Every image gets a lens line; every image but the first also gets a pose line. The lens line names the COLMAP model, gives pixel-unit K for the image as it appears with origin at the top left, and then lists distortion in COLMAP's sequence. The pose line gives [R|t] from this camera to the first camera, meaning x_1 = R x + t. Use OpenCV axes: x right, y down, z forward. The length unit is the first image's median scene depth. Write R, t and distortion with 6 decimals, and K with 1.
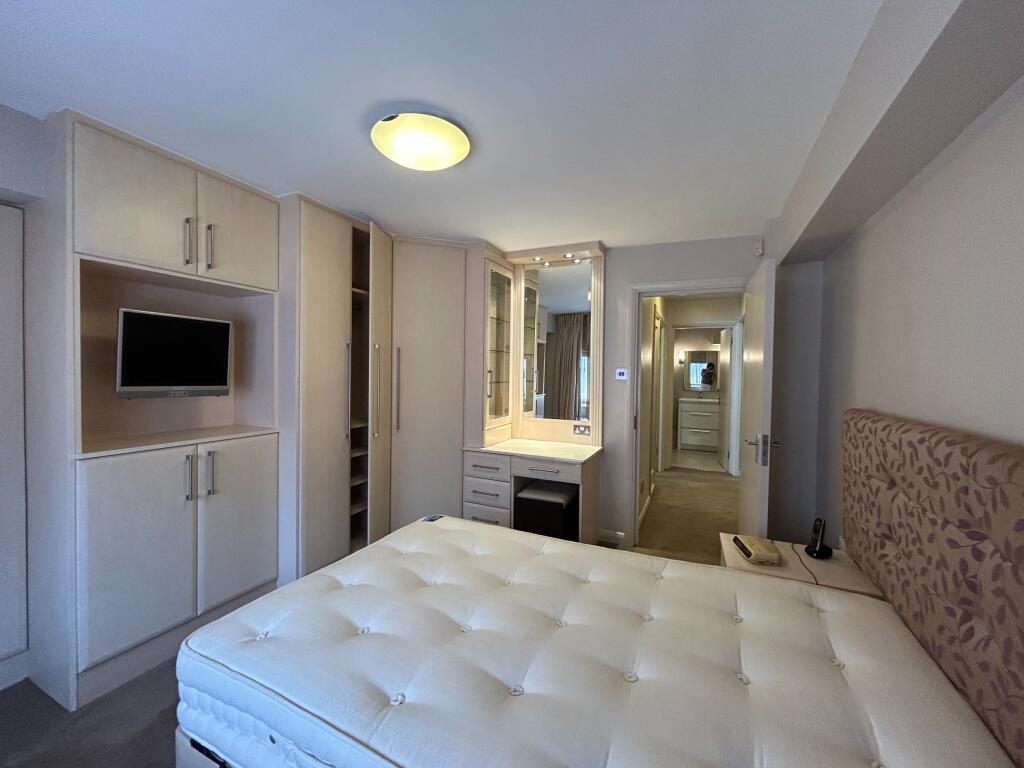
lens RADIAL K [[420.2, 0, 506.0], [0, 420.2, 381.3], [0, 0, 1]] dist [-0.000018, -0.000027]
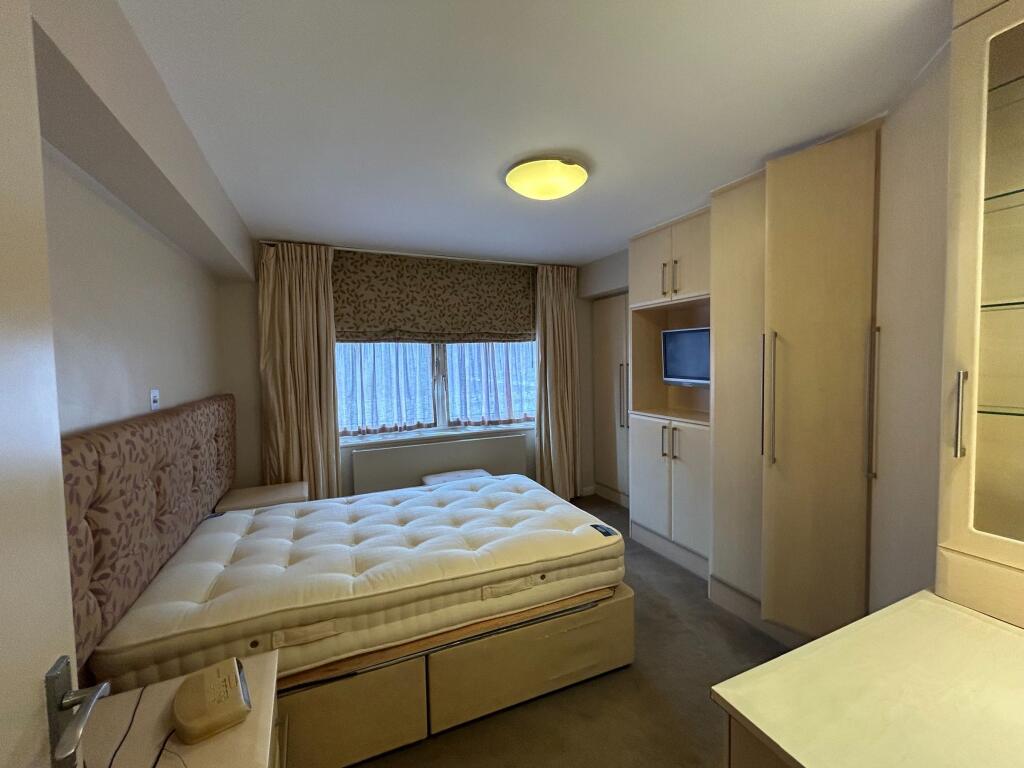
lens RADIAL K [[420.2, 0, 506.0], [0, 420.2, 381.3], [0, 0, 1]] dist [-0.000018, -0.000027]
pose [[-0.667038, 0.033329, -0.744278, 0.735376], [-0.014381, 0.998237, 0.057590, -0.058085], [0.744885, 0.049118, -0.665382, 1.627903]]
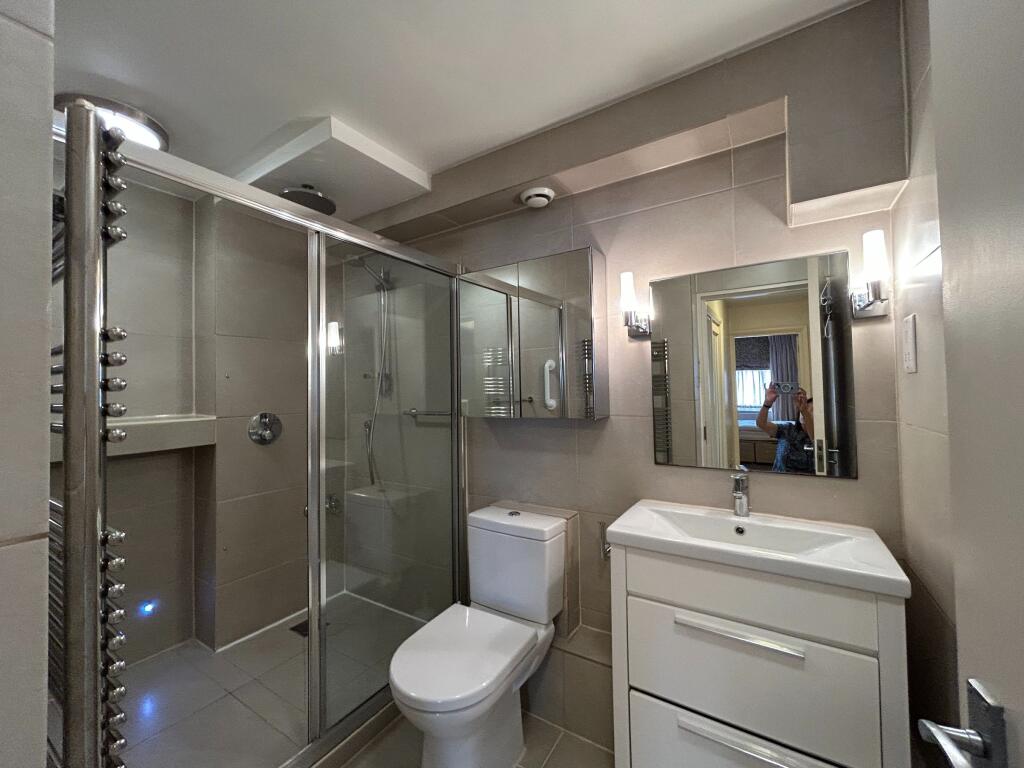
lens RADIAL K [[420.2, 0, 506.0], [0, 420.2, 381.3], [0, 0, 1]] dist [-0.000018, -0.000027]
pose [[0.988671, -0.044246, -0.143426, 0.087306], [0.035269, 0.997292, -0.064539, -0.002427], [0.145893, 0.058750, 0.987554, 0.179328]]
